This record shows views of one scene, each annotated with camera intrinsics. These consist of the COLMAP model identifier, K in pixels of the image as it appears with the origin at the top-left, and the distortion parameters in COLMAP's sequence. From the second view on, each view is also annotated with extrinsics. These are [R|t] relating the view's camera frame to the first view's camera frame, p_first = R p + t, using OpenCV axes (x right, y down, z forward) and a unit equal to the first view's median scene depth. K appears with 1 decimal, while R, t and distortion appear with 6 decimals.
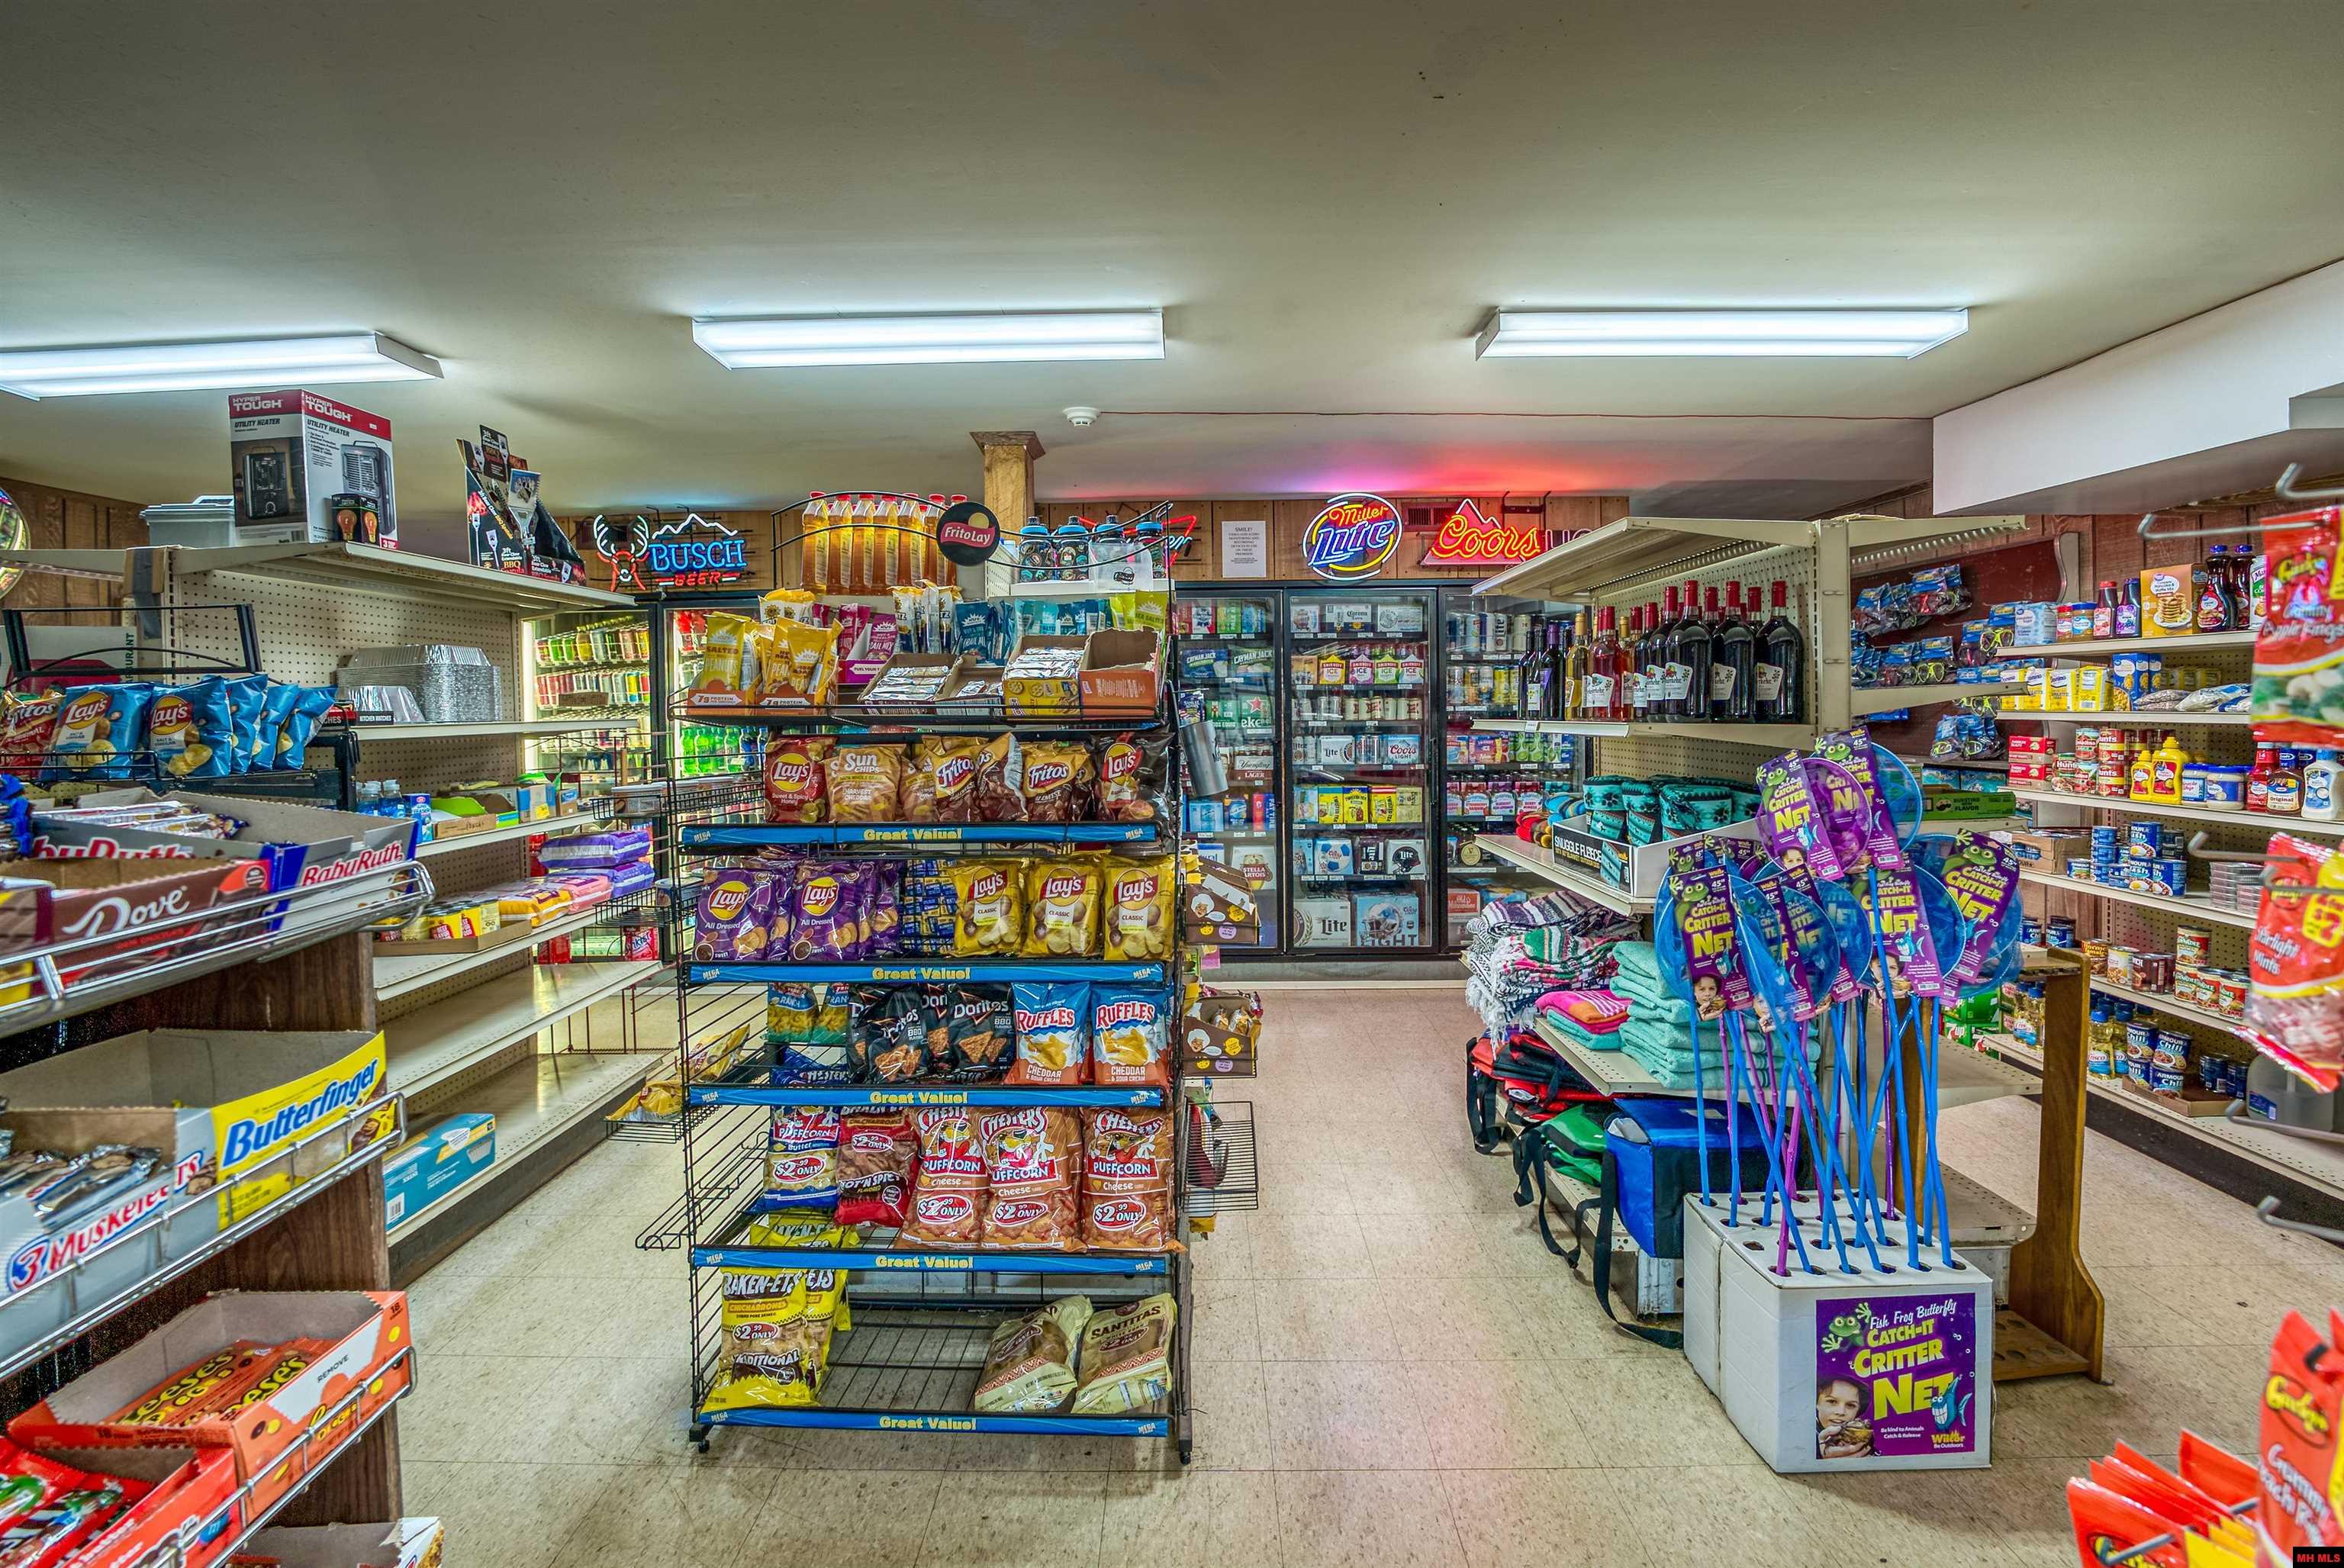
lens RADIAL K [[959.2, 0, 1166.3], [0, 959.2, 721.9], [0, 0, 1]] dist [-0.017519, 0.000040]
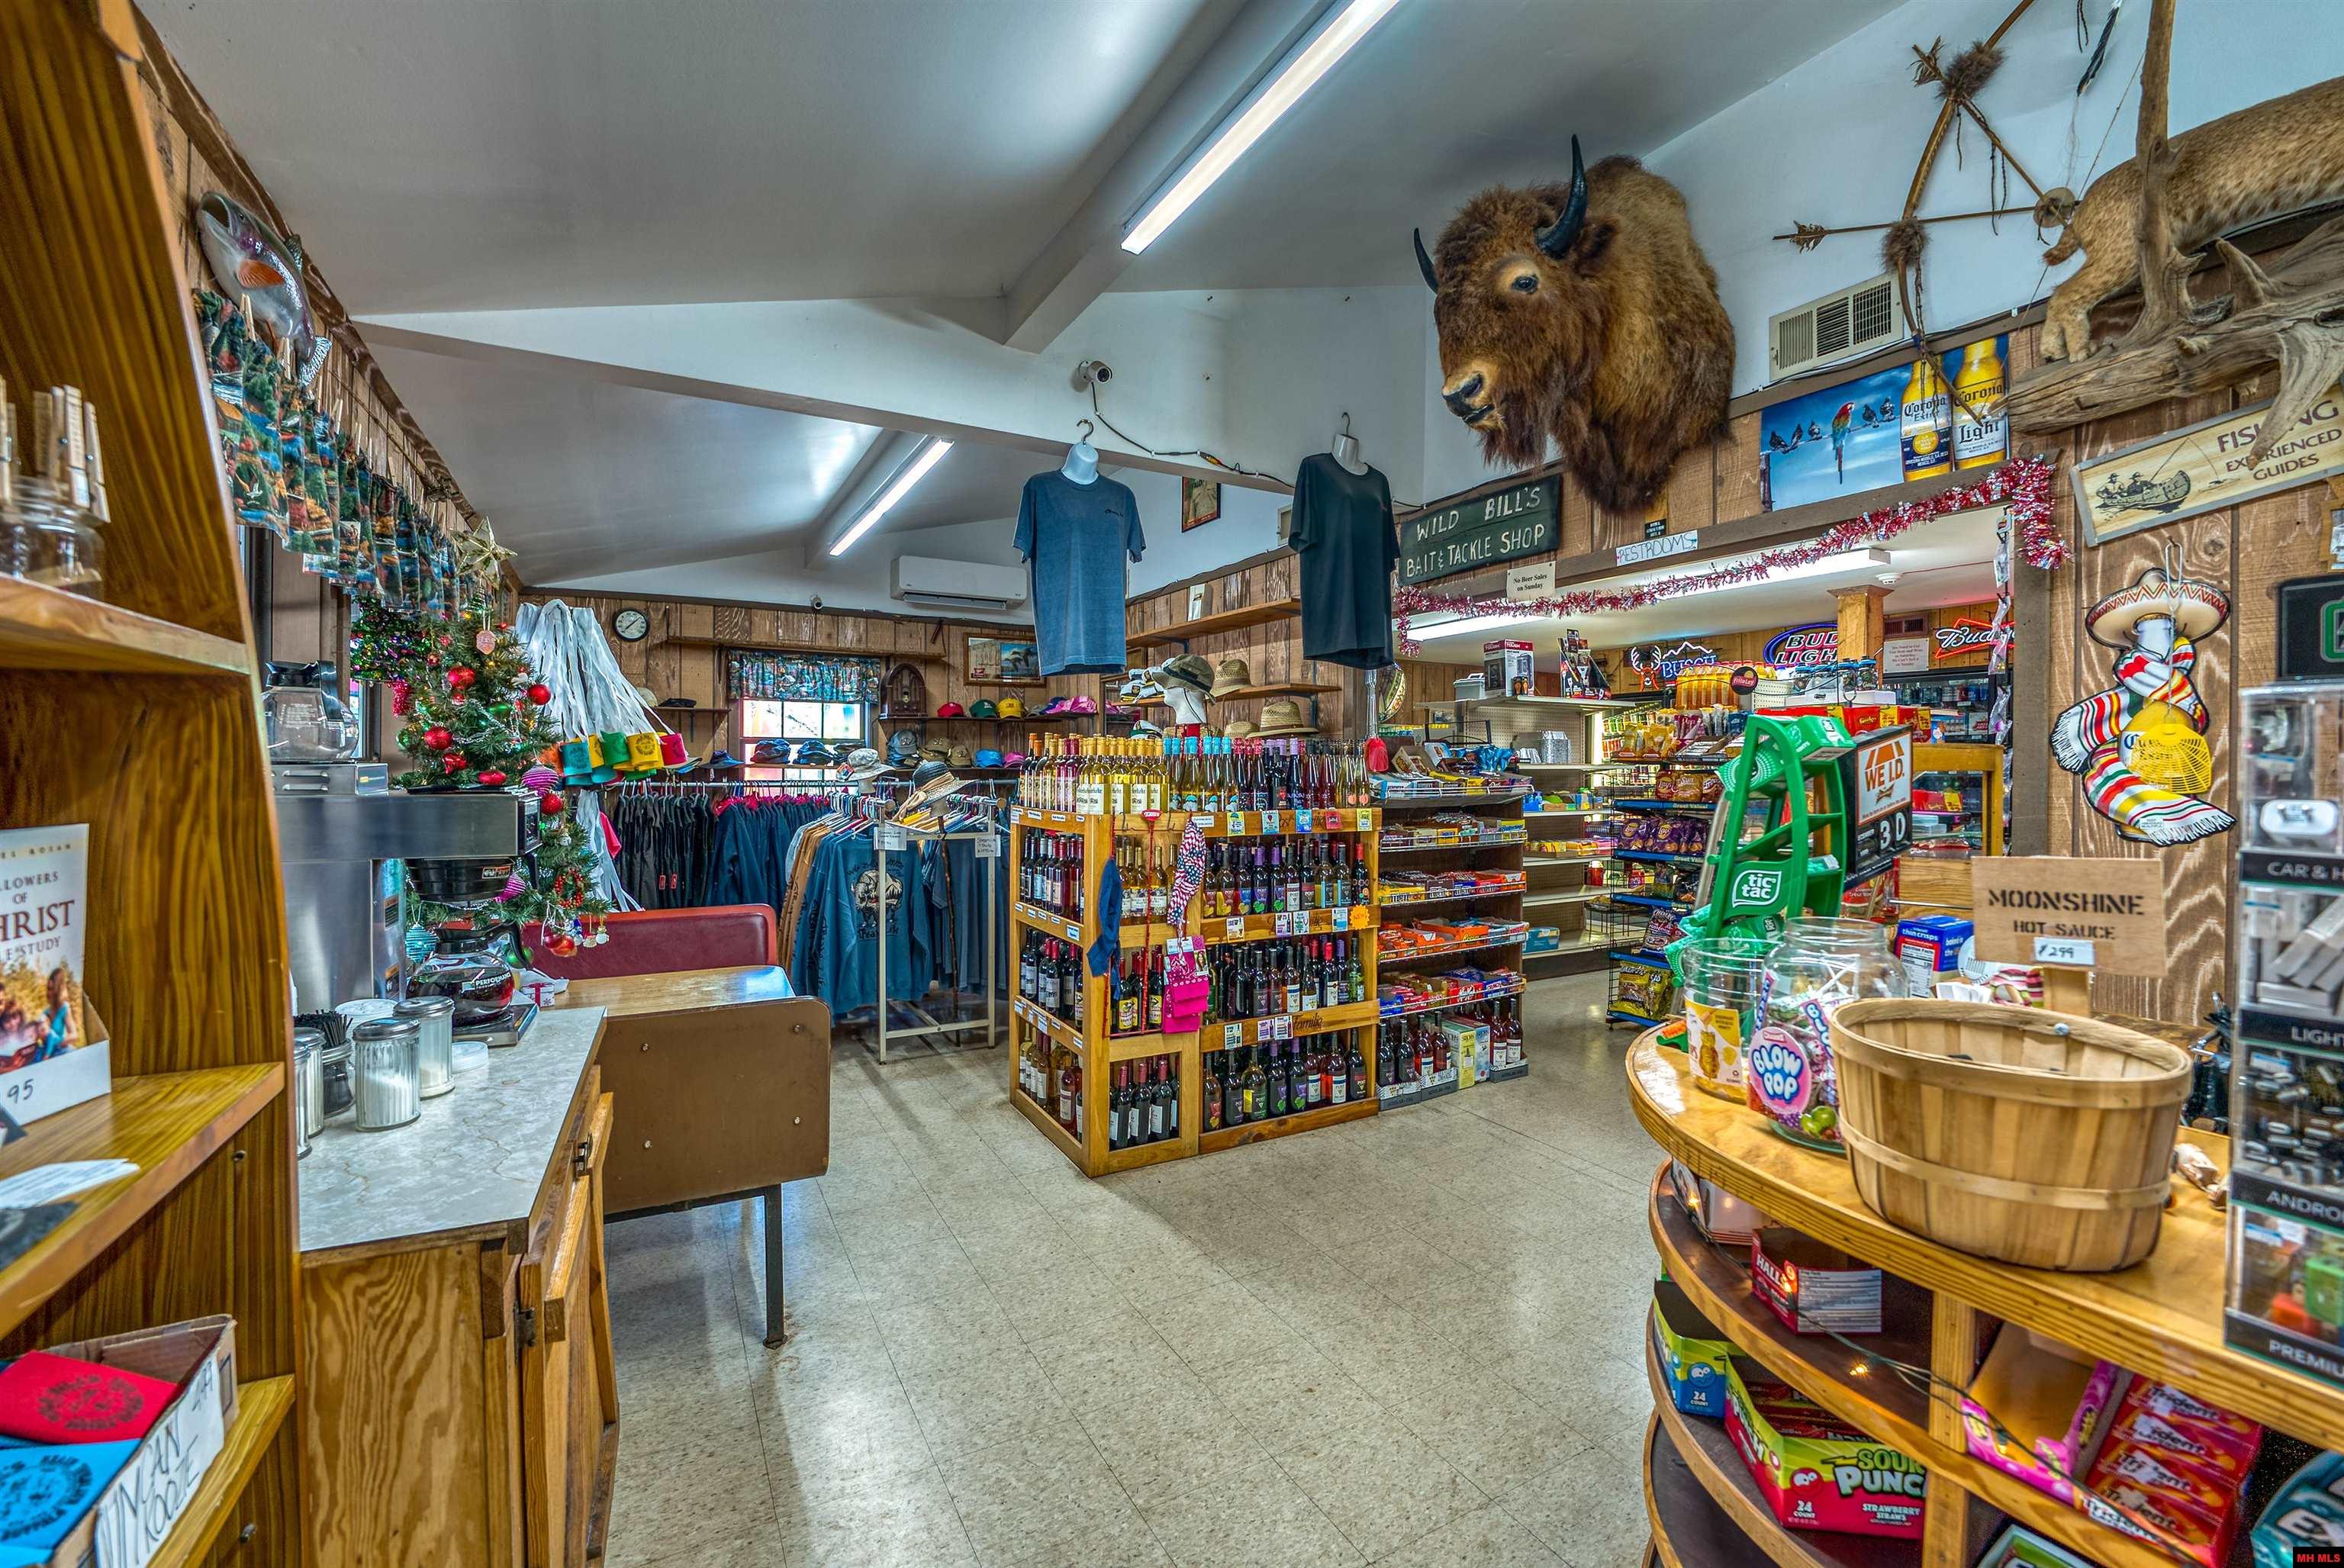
lens RADIAL K [[973.7, 0, 1189.4], [0, 973.7, 780.1], [0, 0, 1]] dist [-0.036561, 0.007603]
pose [[0.516778, 0.026185, -0.855719, 0.967217], [-0.024004, 0.999582, 0.016091, 0.027648], [0.855783, 0.012225, 0.517191, -1.162908]]
